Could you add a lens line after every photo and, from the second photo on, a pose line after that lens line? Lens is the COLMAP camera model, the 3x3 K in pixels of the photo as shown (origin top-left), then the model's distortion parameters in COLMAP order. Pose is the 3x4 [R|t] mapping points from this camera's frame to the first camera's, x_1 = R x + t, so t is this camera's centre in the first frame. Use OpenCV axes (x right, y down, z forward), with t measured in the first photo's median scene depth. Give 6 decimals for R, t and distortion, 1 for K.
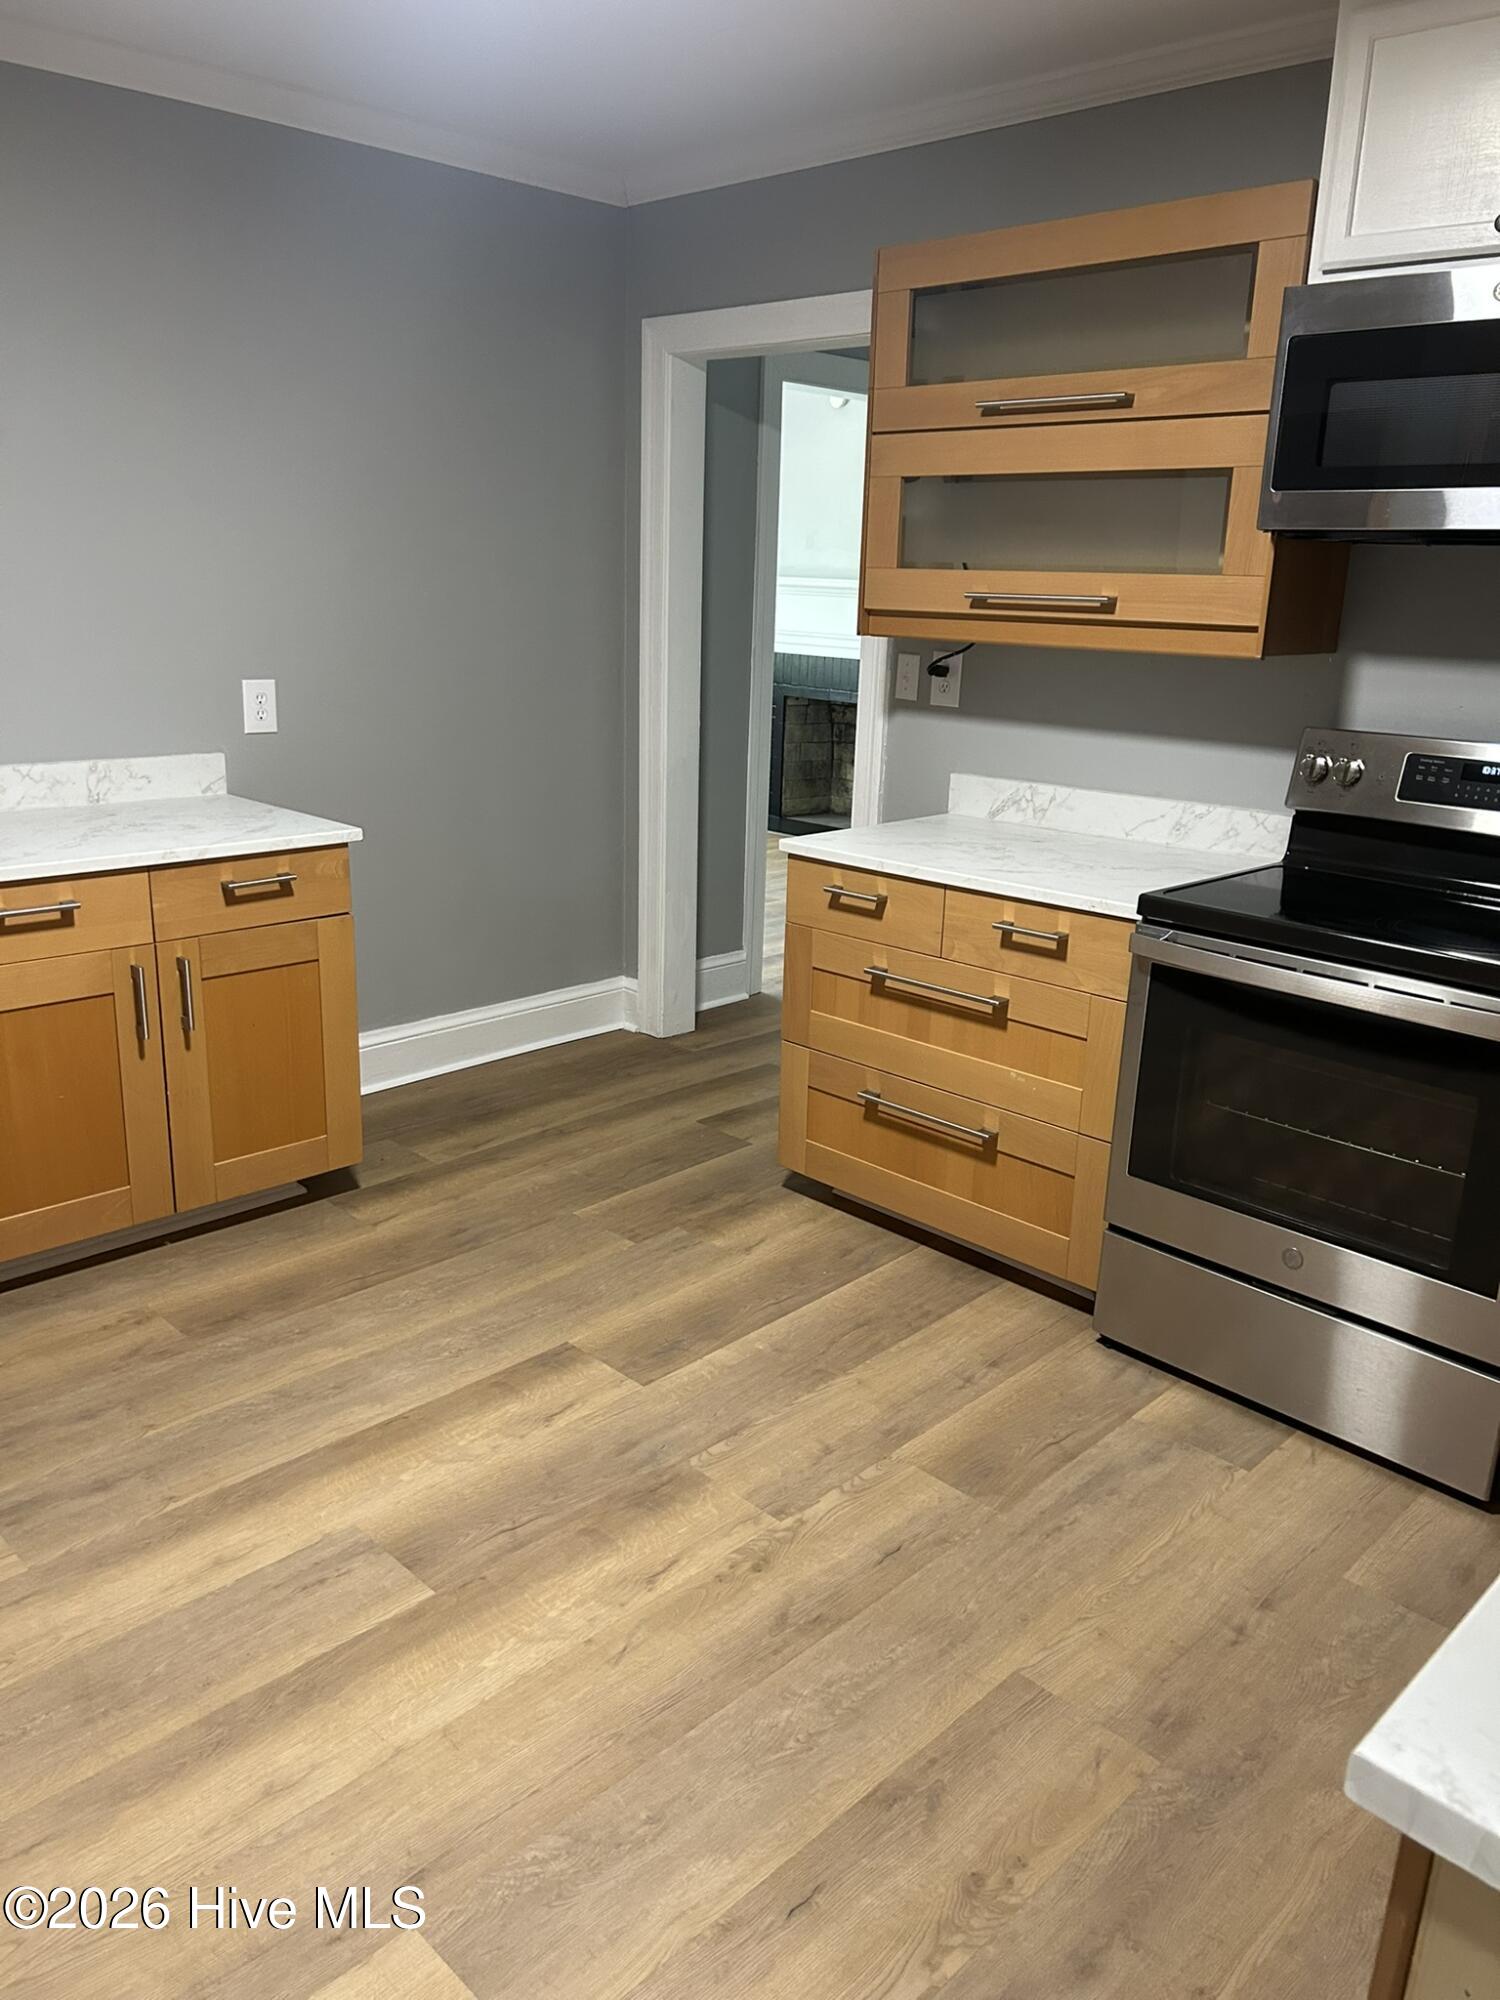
lens RADIAL K [[1491.9, 0, 757.7], [0, 1491.9, 1007.2], [0, 0, 1]] dist [0.064008, -0.061245]
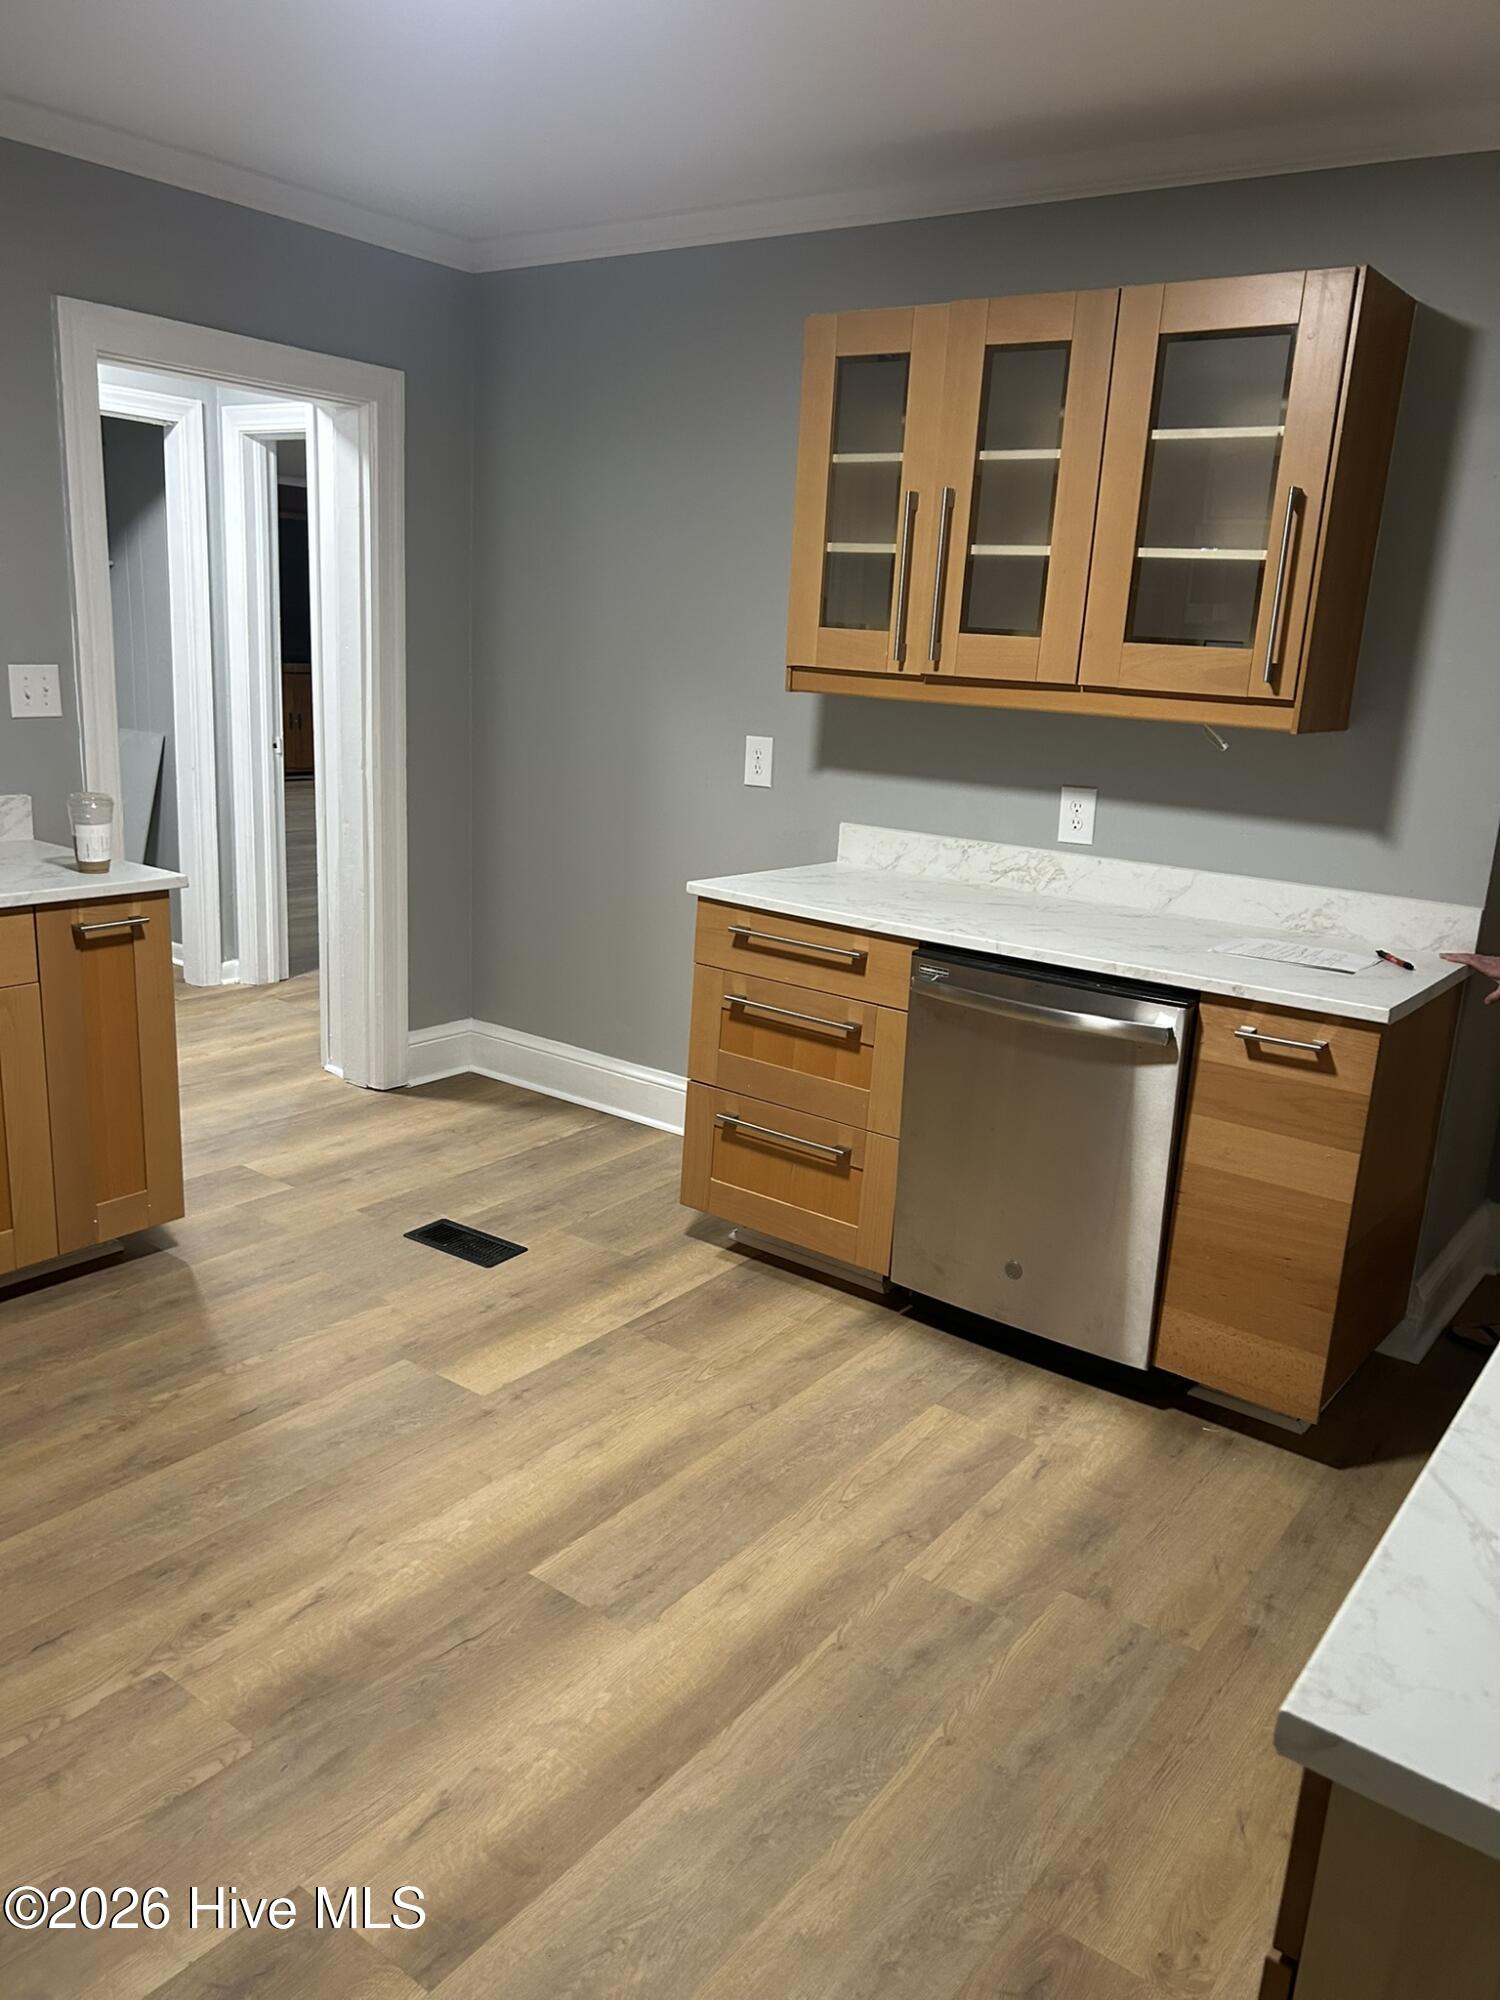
lens RADIAL K [[1491.9, 0, 755.8], [0, 1491.9, 1003.0], [0, 0, 1]] dist [0.064008, -0.061245]
pose [[-0.986915, -0.047291, -0.154149, -0.178531], [-0.119511, 0.856310, 0.502445, -0.493791], [0.108239, 0.514293, -0.850757, 1.627259]]
